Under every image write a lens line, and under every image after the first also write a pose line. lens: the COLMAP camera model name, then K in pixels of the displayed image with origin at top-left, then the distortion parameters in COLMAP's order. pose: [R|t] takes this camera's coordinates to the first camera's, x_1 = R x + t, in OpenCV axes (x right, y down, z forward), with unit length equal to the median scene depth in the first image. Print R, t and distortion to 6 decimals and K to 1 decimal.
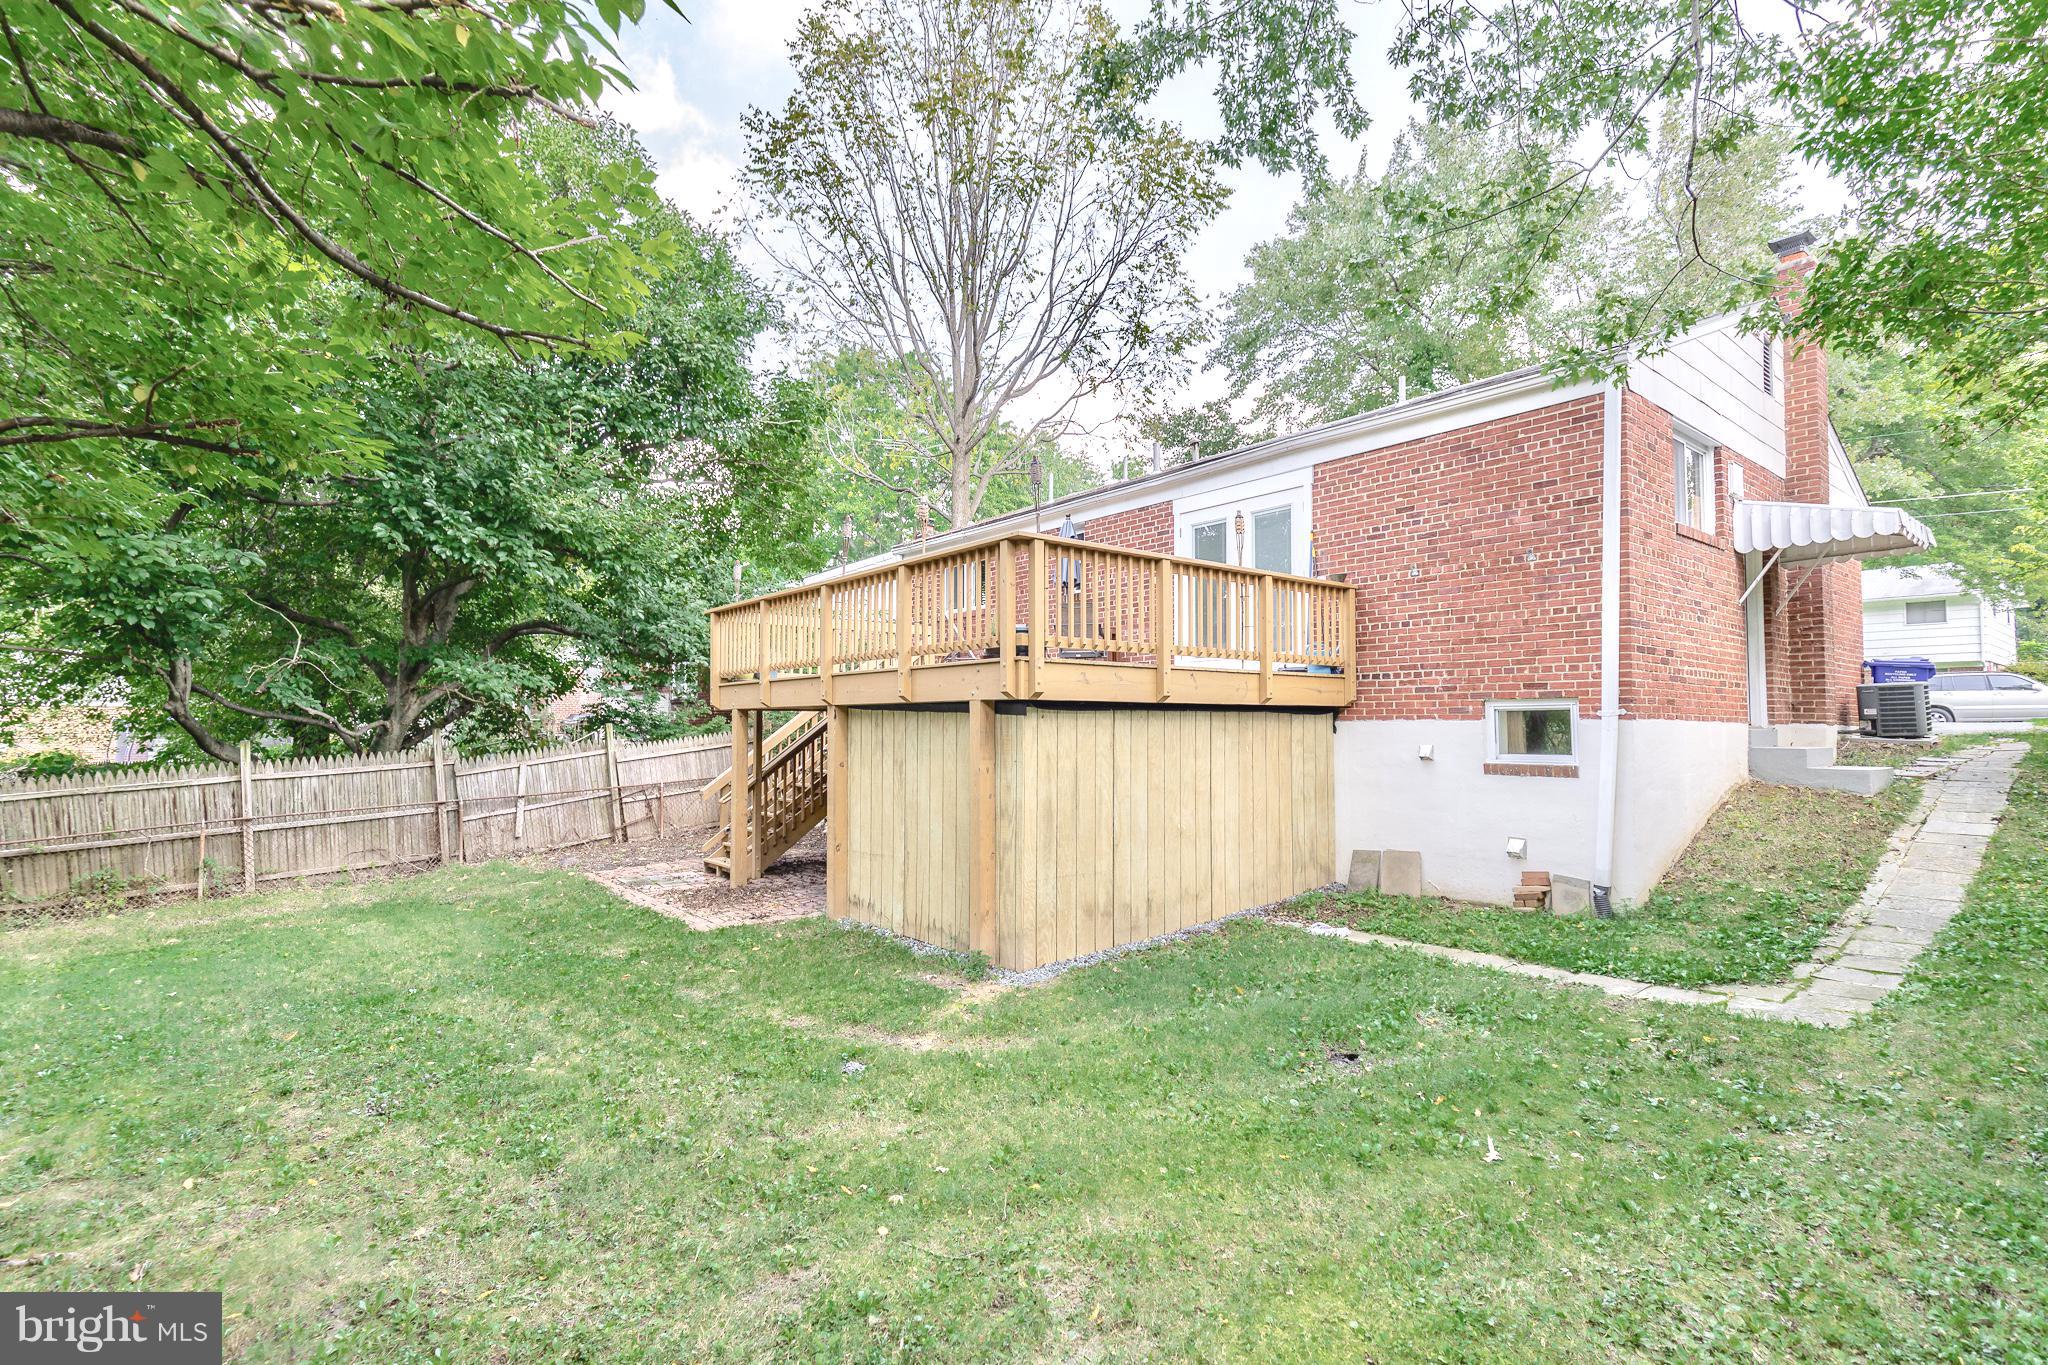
lens RADIAL K [[924.9, 0, 1020.5], [0, 924.9, 696.4], [0, 0, 1]] dist [0.008332, -0.001106]
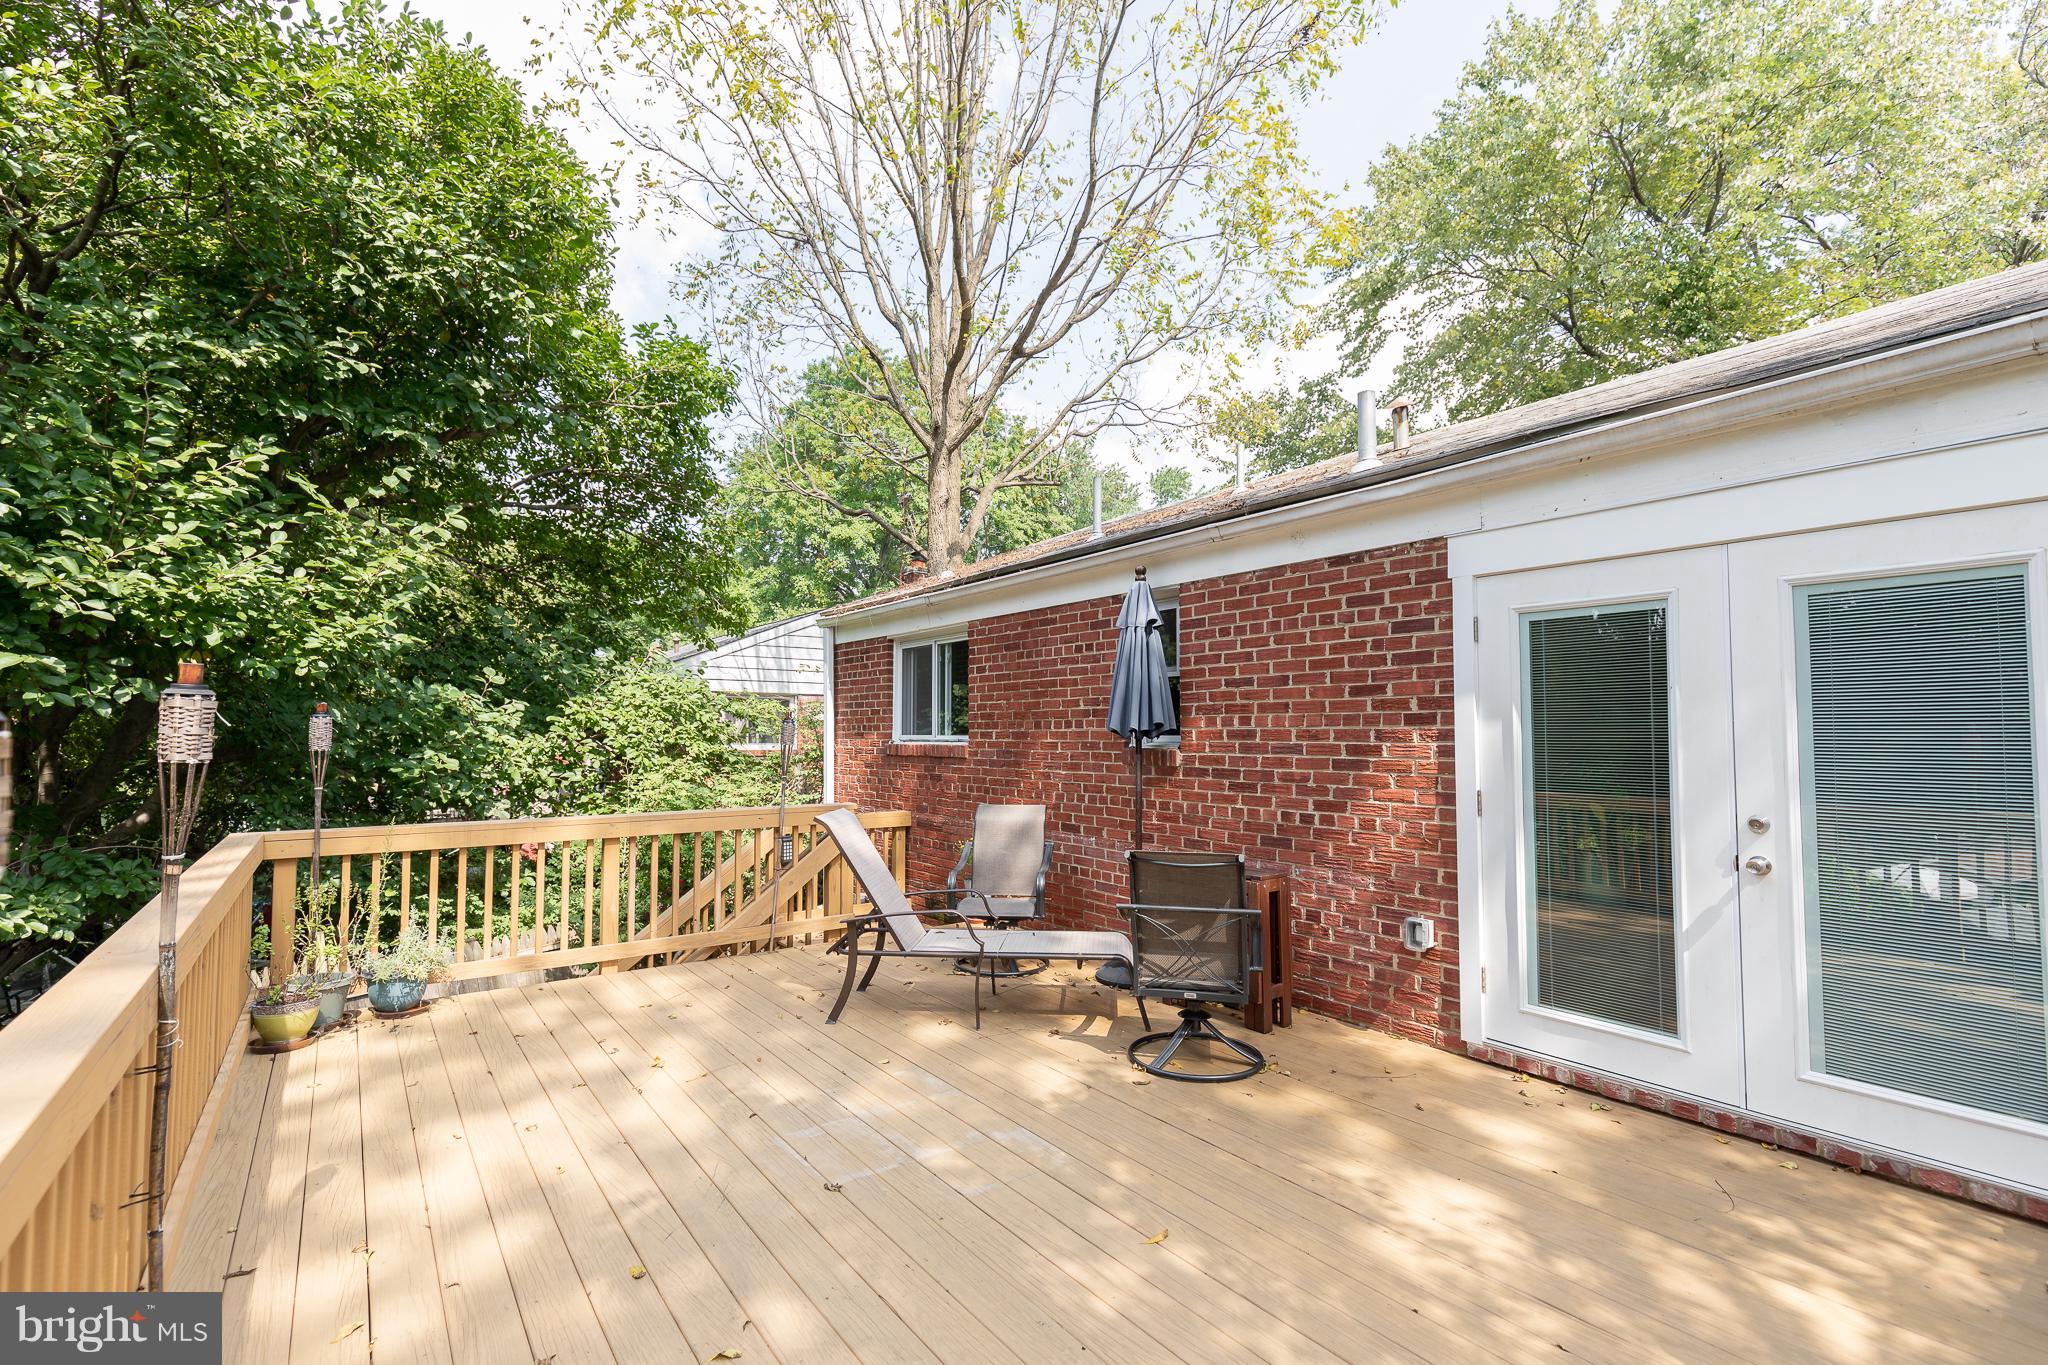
lens RADIAL K [[924.9, 0, 1026.2], [0, 924.9, 680.4], [0, 0, 1]] dist [0.008332, -0.001106]
pose [[0.999585, -0.009024, -0.027369, 0.003827], [0.008135, 0.999442, -0.032394, -0.073683], [0.027646, 0.032157, 0.999100, 0.317280]]
